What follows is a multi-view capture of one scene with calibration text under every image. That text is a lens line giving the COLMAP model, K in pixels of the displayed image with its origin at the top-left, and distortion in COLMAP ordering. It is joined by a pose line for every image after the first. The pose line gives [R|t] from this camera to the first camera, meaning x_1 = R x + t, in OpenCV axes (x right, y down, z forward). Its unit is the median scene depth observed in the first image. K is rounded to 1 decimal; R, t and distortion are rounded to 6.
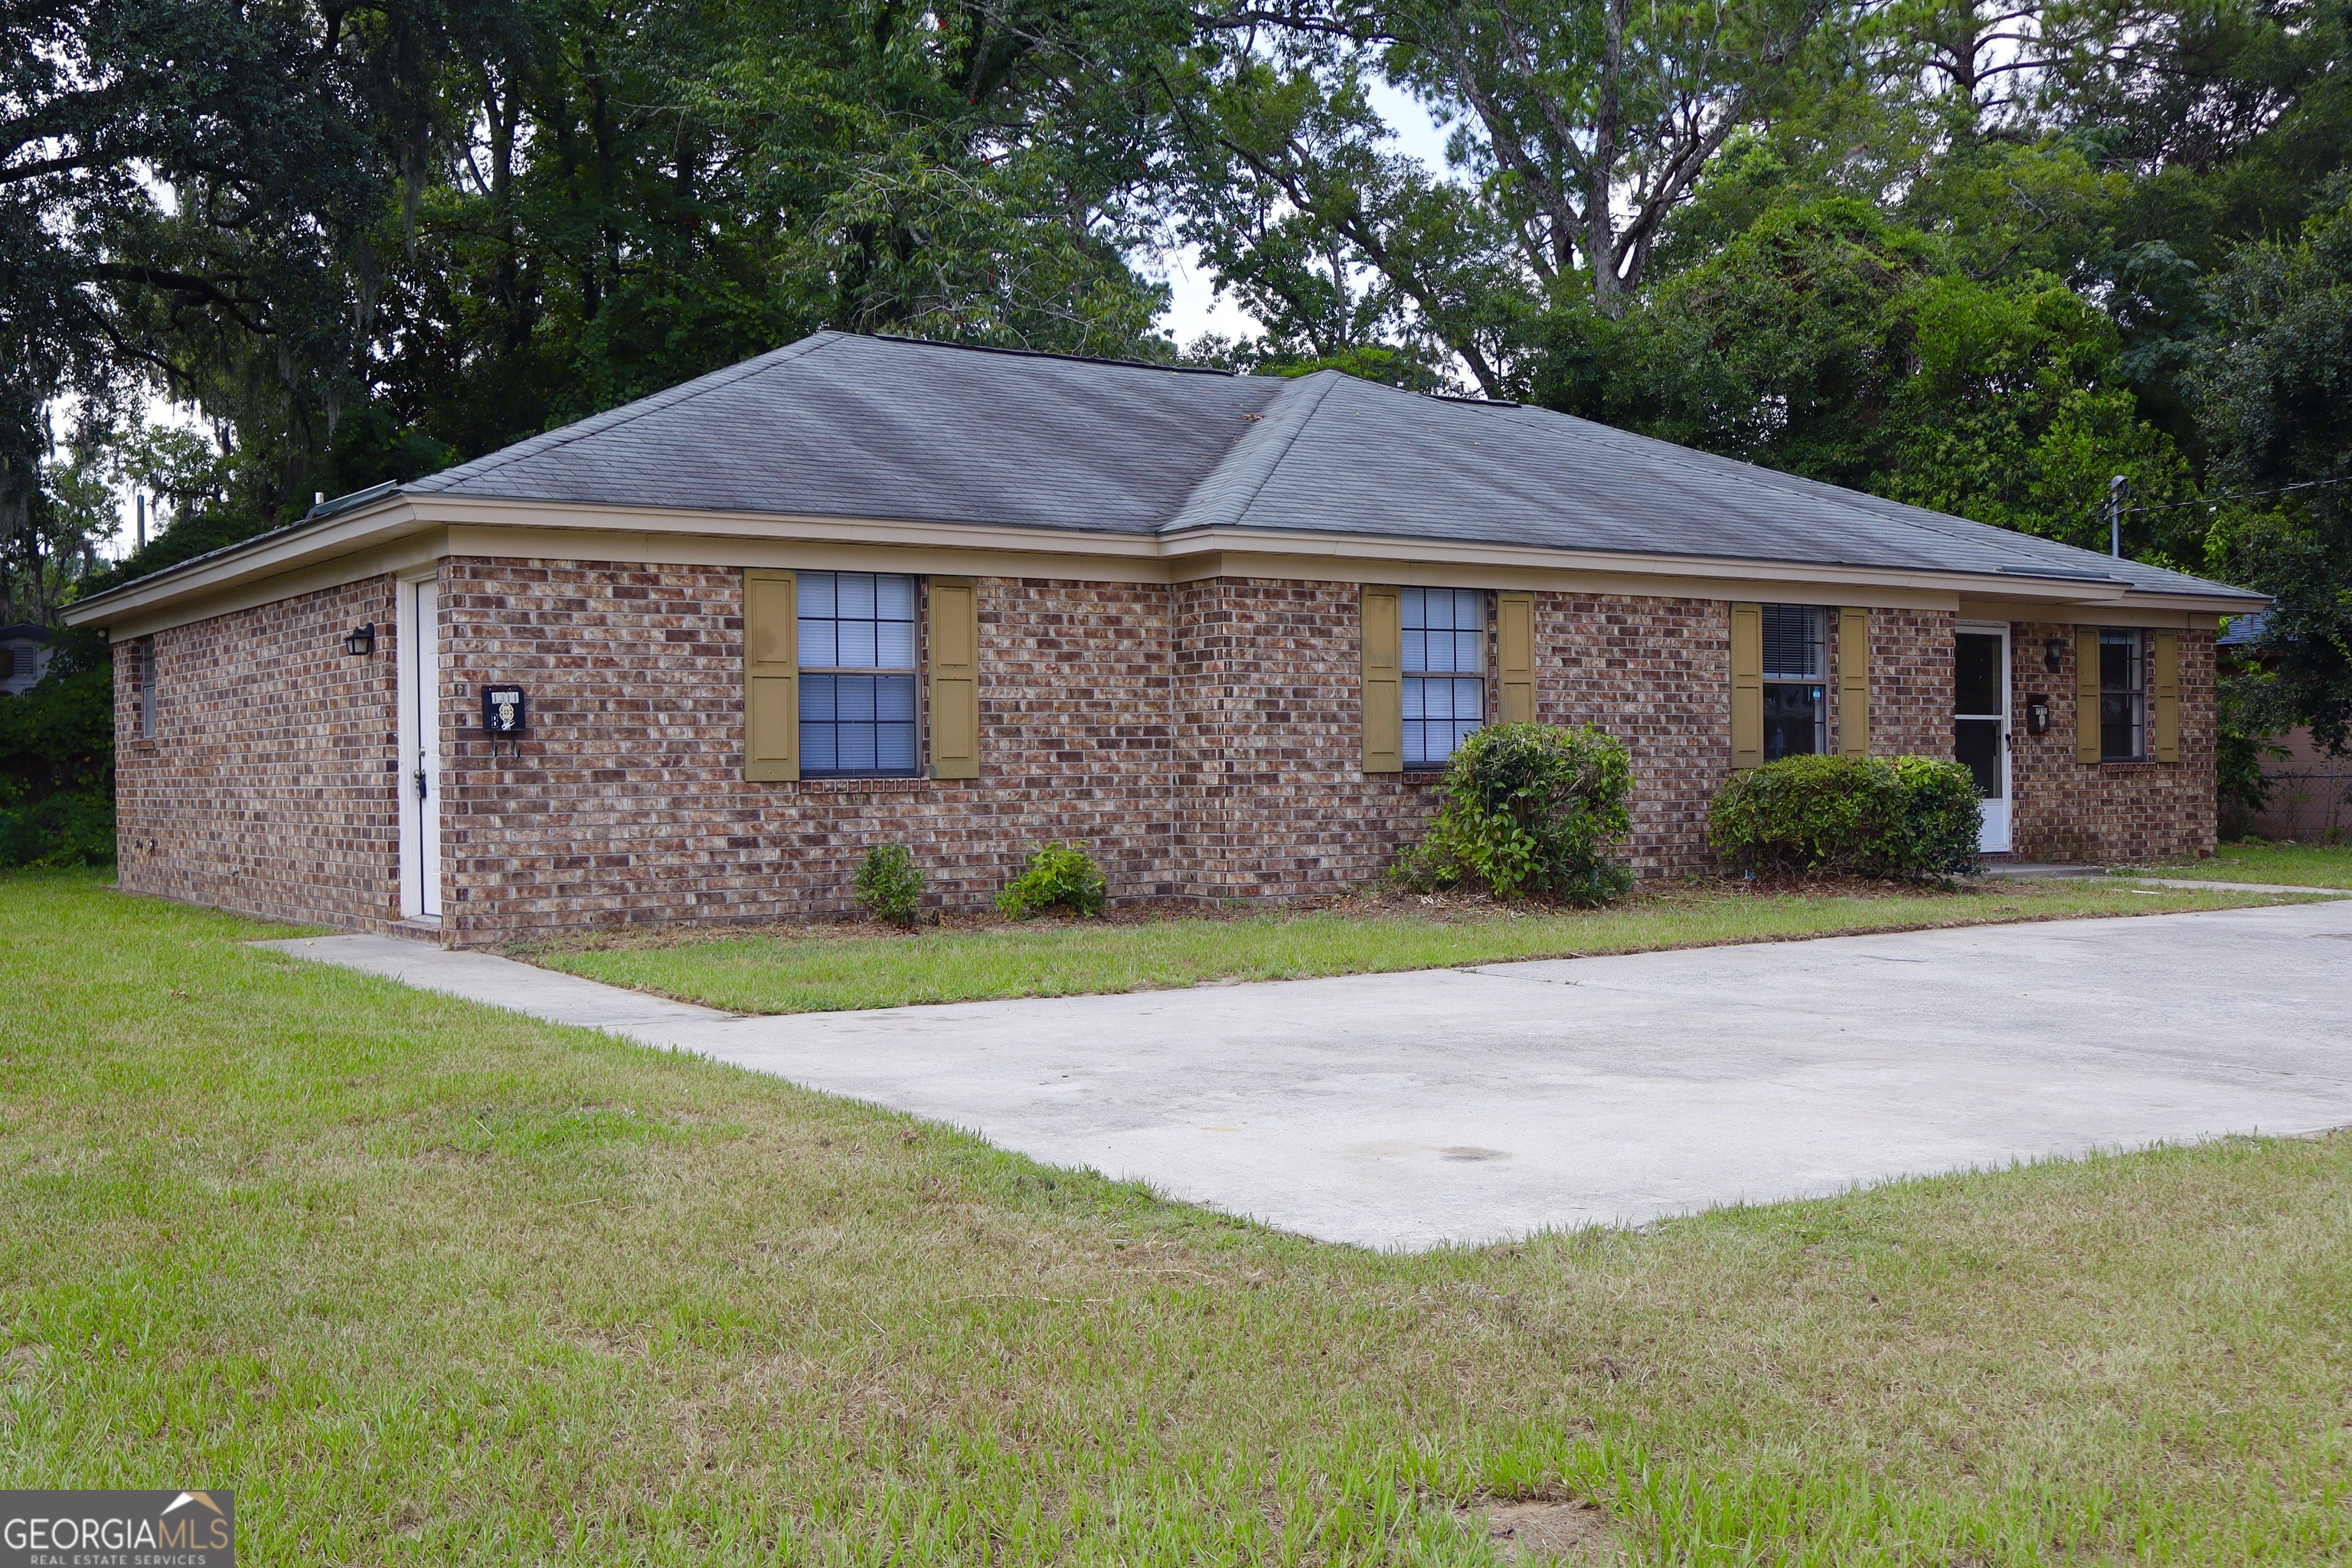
lens RADIAL K [[2403.1, 0, 1181.7], [0, 2403.1, 841.7], [0, 0, 1]] dist [-0.037108, 0.002930]
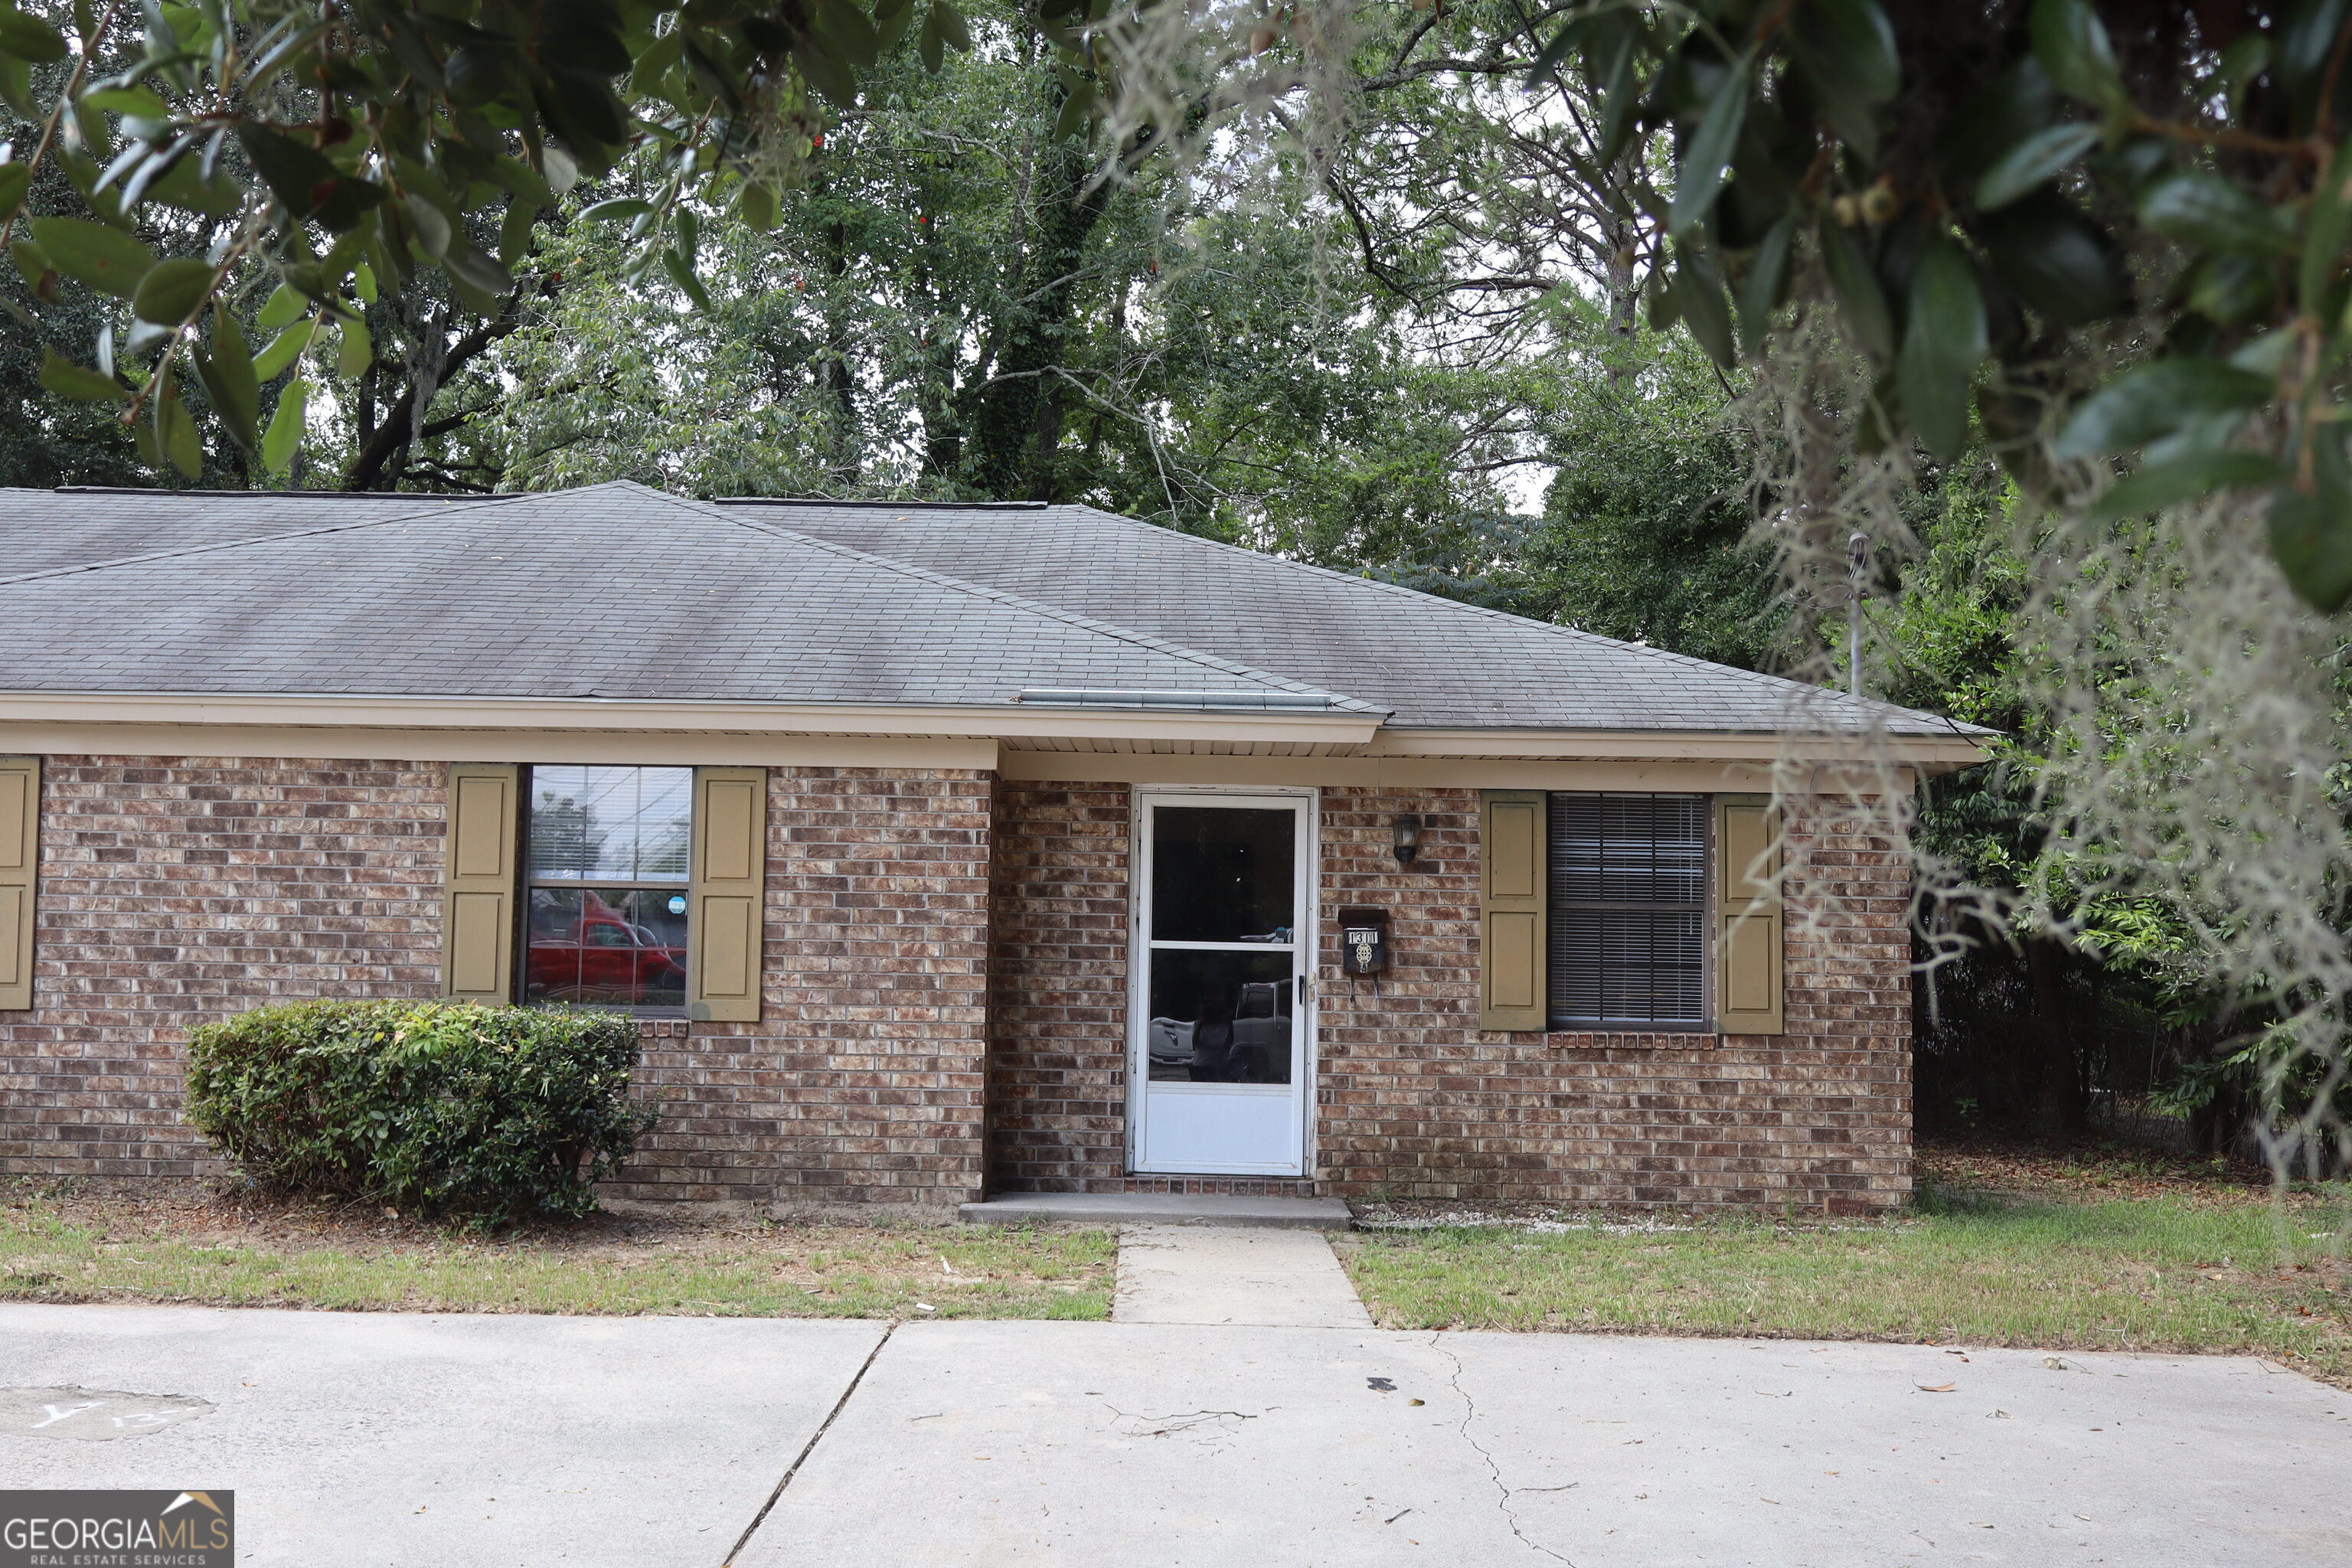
lens RADIAL K [[2313.0, 0, 1173.3], [0, 2313.0, 812.5], [0, 0, 1]] dist [0.017928, -0.019513]
pose [[0.815495, -0.016786, -0.578521, 0.877069], [-0.042542, 0.995137, -0.088842, -0.044474], [0.577199, 0.097062, 0.810815, 0.693650]]
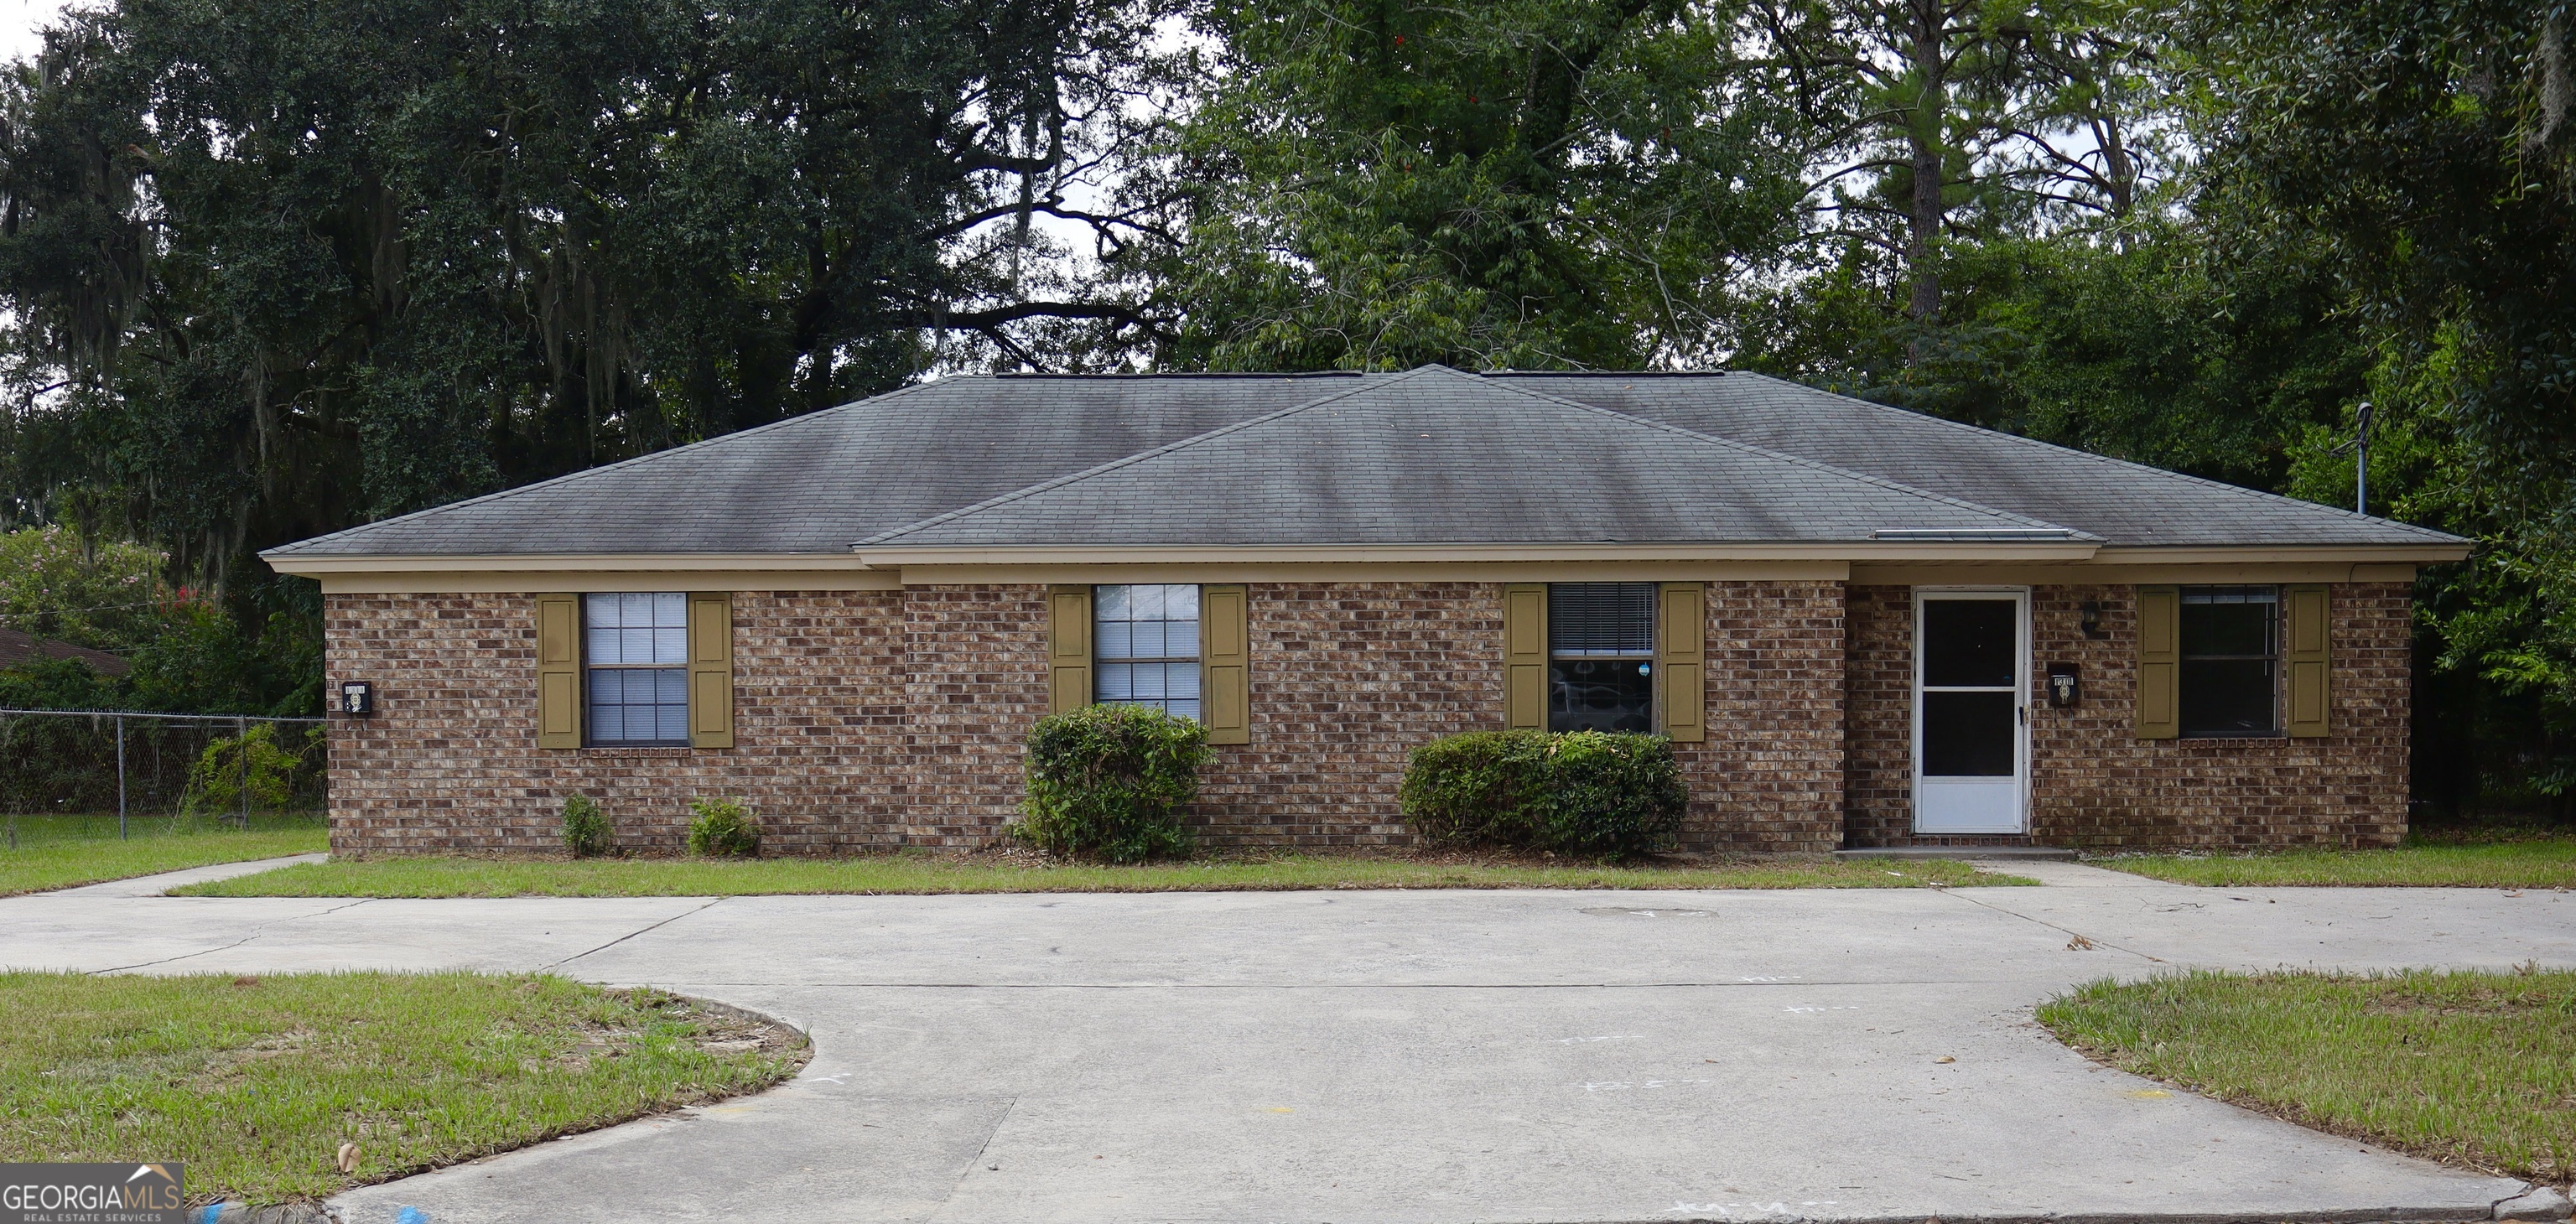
lens RADIAL K [[2547.3, 0, 1278.2], [0, 2547.3, 852.9], [0, 0, 1]] dist [0.005192, 0.000437]
pose [[0.822194, 0.031480, -0.568337, 0.904535], [-0.020837, 0.999465, 0.025216, -0.009961], [0.568826, -0.008890, 0.822410, 0.034672]]
